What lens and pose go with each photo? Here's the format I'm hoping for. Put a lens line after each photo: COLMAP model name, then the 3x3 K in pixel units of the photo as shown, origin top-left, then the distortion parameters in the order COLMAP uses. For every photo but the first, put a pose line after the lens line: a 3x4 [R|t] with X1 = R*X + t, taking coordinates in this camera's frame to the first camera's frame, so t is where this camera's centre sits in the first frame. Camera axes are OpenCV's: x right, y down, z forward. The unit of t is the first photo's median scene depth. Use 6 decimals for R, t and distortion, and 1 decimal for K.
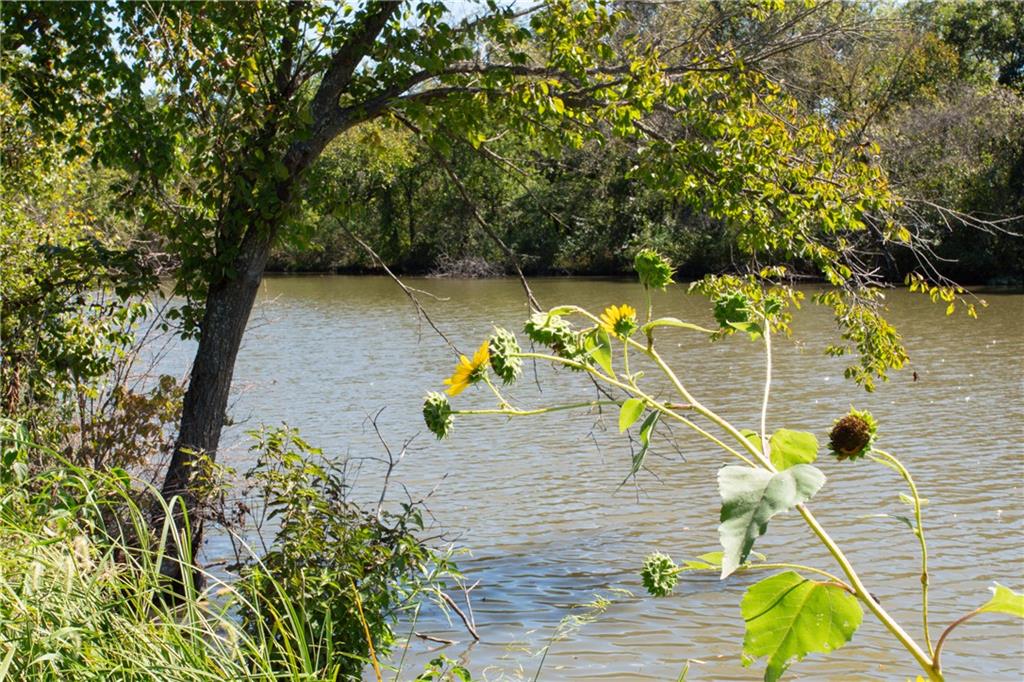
lens RADIAL K [[1492.9, 0, 512.7], [0, 1492.9, 340.8], [0, 0, 1]] dist [0.090044, 0.000000]
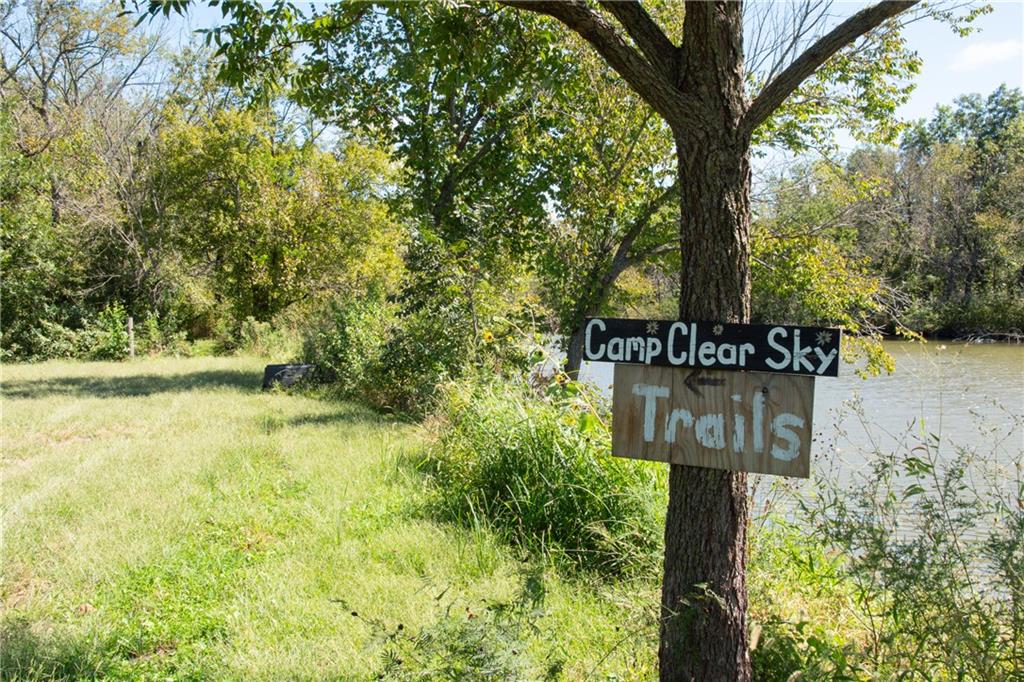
lens RADIAL K [[970.4, 0, 512.0], [0, 970.4, 339.9], [0, 0, 1]] dist [0.001983, 0.000000]
pose [[0.952494, 0.013158, -0.304272, 0.159611], [-0.024285, 0.999166, -0.032813, 0.027841], [0.303586, 0.038644, 0.952020, -0.462703]]
